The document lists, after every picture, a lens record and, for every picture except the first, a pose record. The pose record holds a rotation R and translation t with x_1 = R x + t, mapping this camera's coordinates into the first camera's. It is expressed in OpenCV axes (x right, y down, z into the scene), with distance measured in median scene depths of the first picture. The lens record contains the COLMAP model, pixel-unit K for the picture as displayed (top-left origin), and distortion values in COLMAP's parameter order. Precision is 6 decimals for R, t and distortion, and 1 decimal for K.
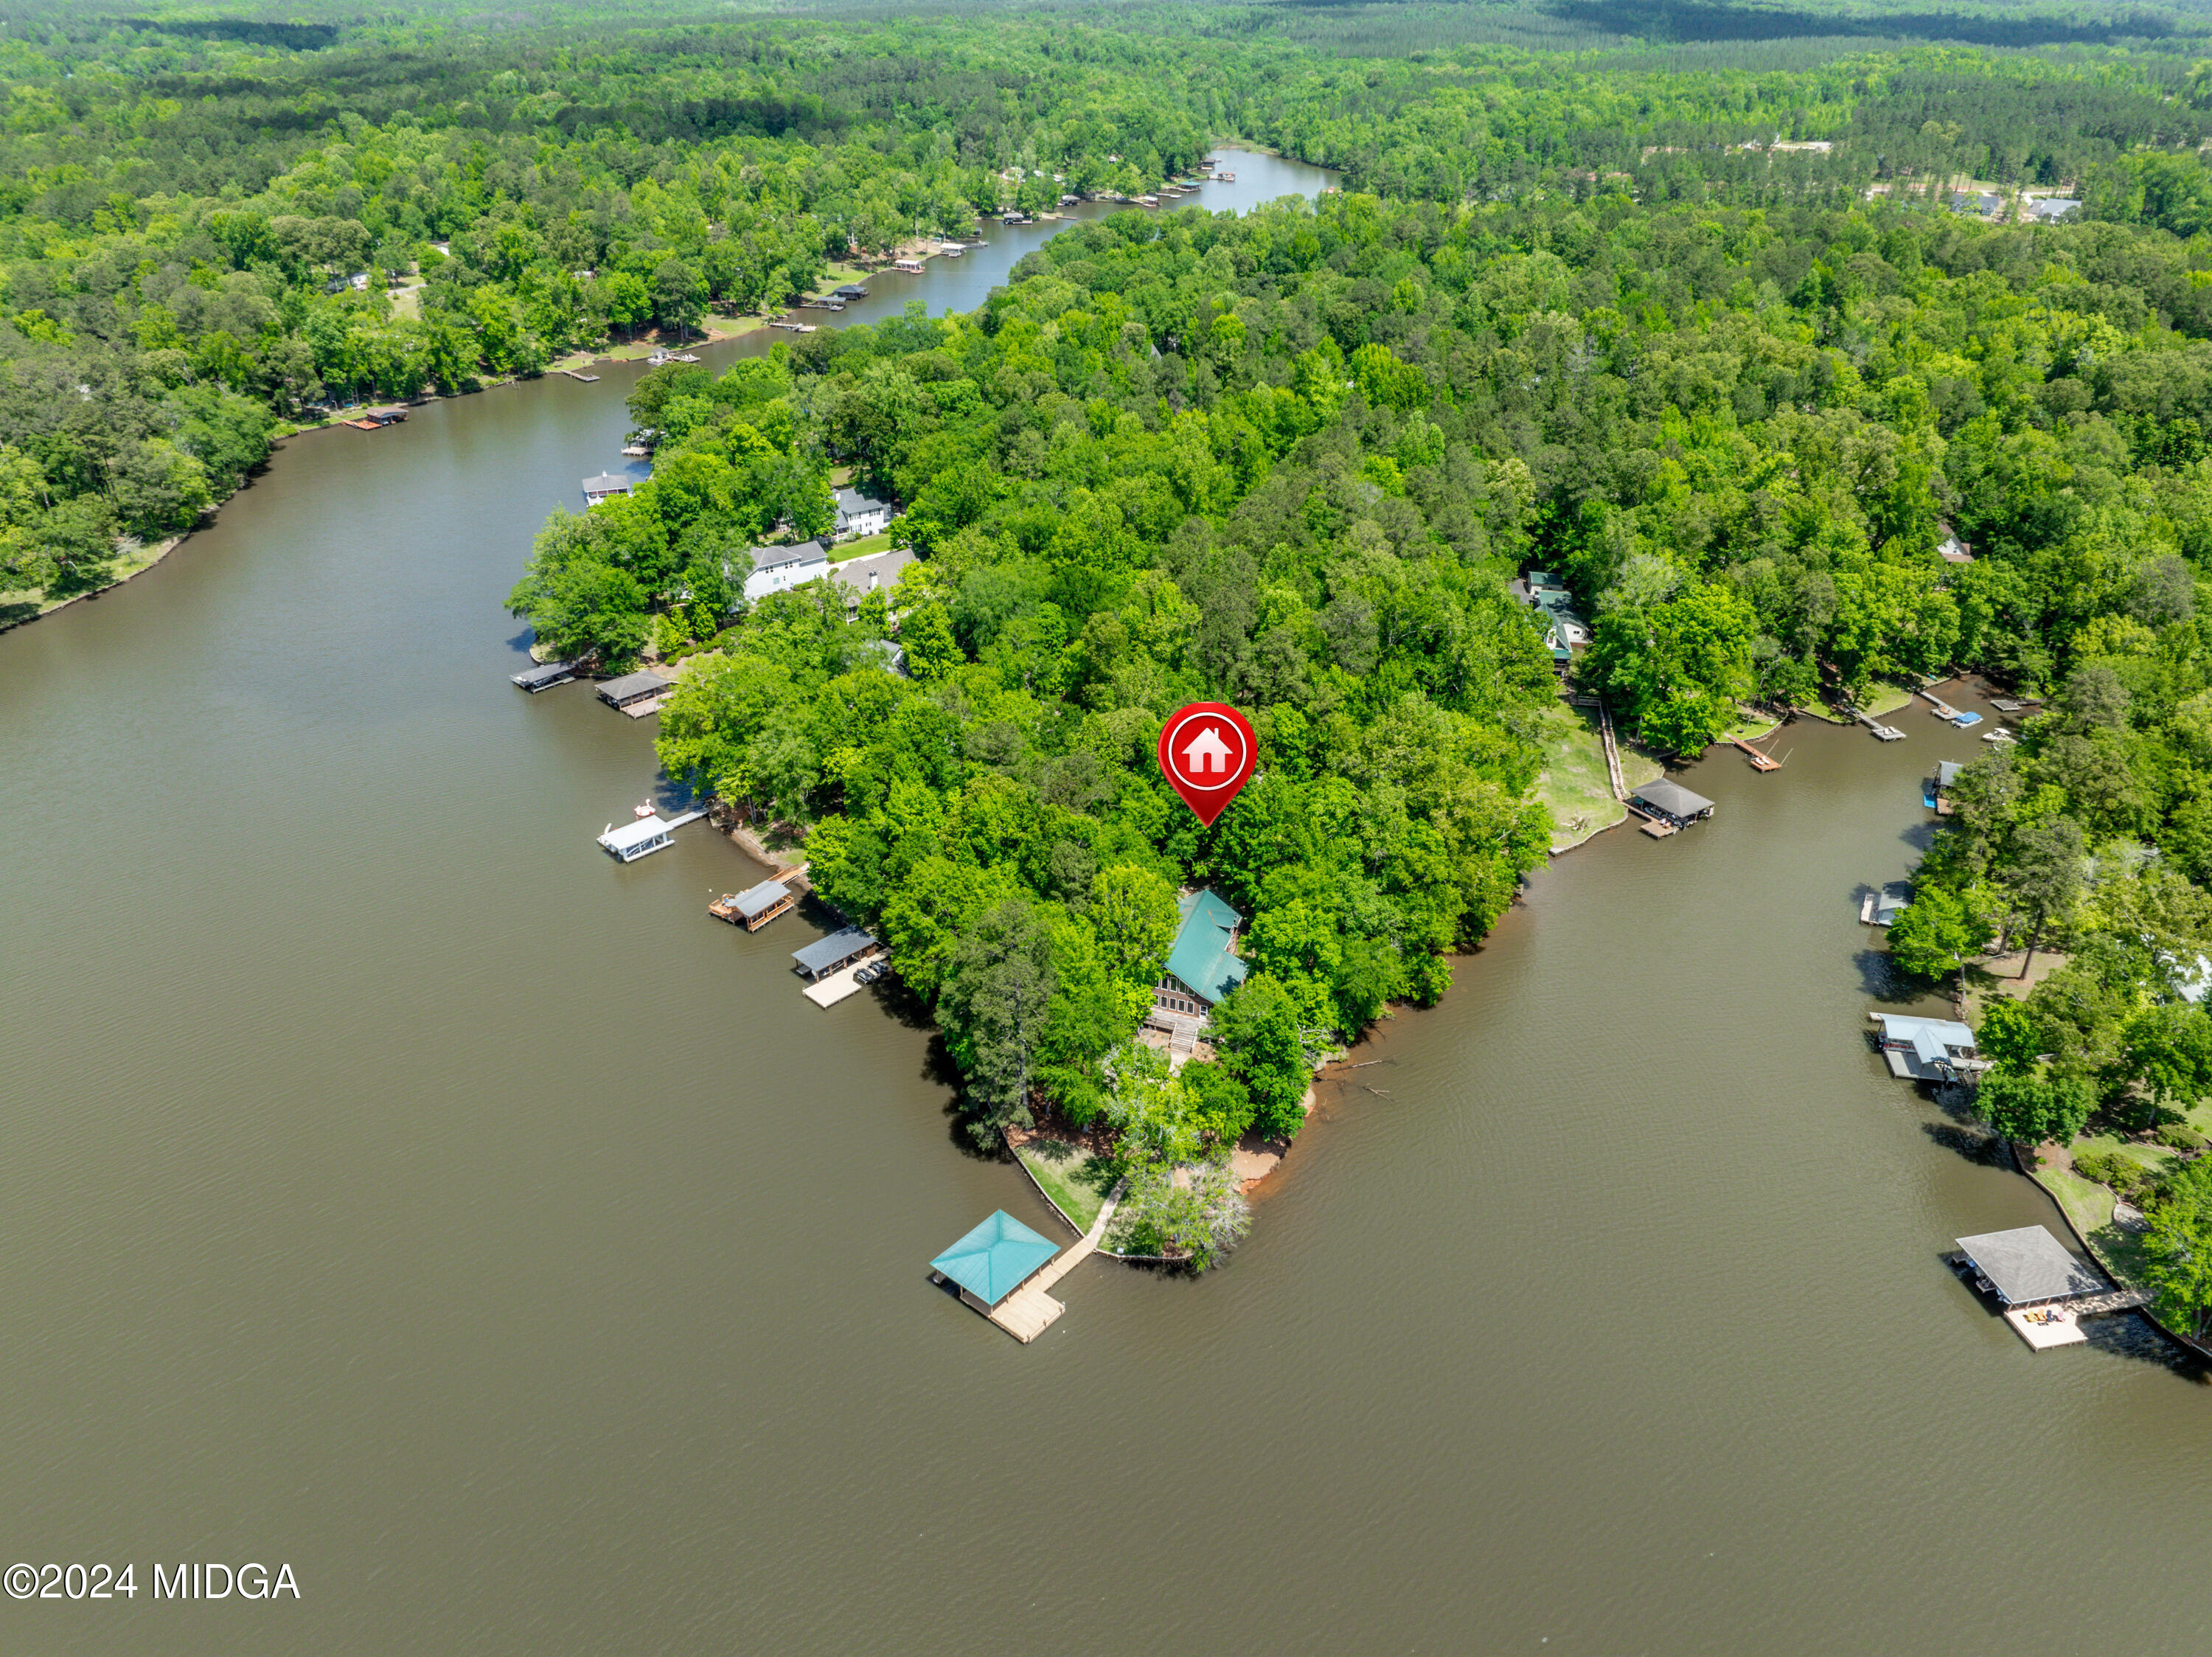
lens RADIAL K [[1553.8, 0, 1109.7], [0, 1553.8, 830.2], [0, 0, 1]] dist [-0.025440, -0.013641]
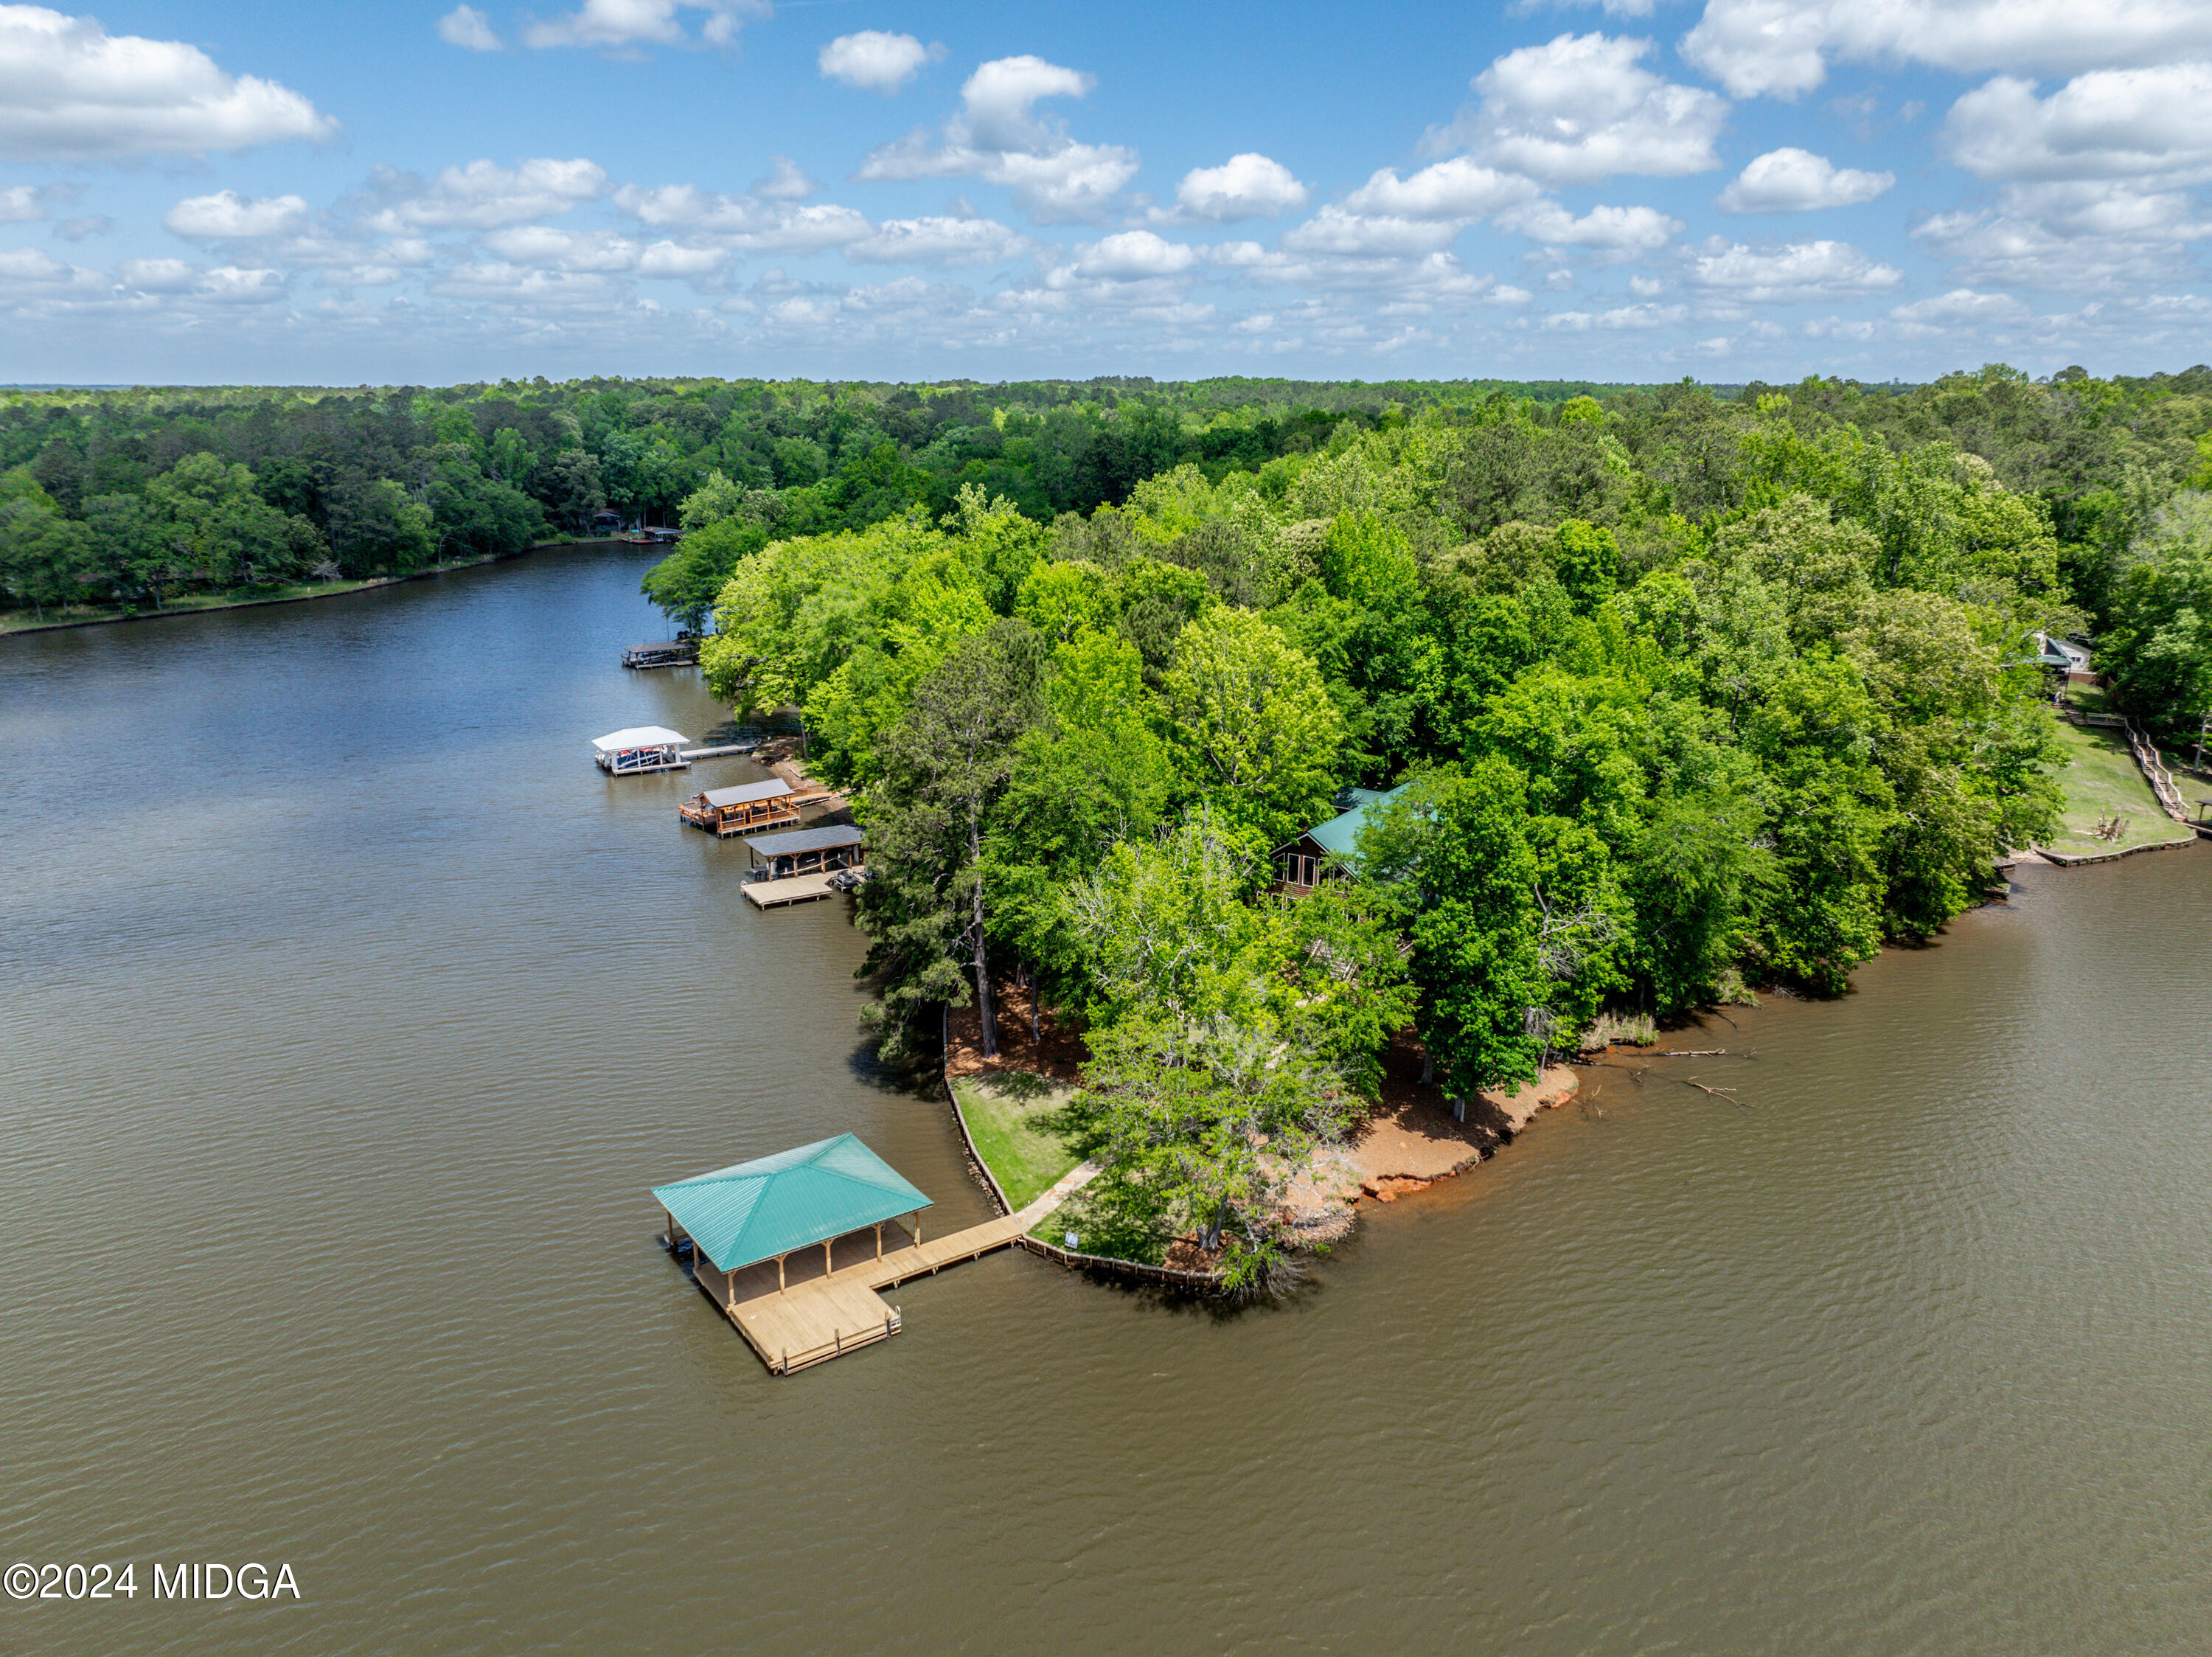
lens RADIAL K [[1553.8, 0, 1120.5], [0, 1553.8, 818.6], [0, 0, 1]] dist [-0.025440, -0.013641]
pose [[0.969160, 0.066412, -0.237314, 0.109777], [-0.125327, 0.961995, -0.242607, 0.243869], [0.212183, 0.264867, 0.940651, 0.519717]]
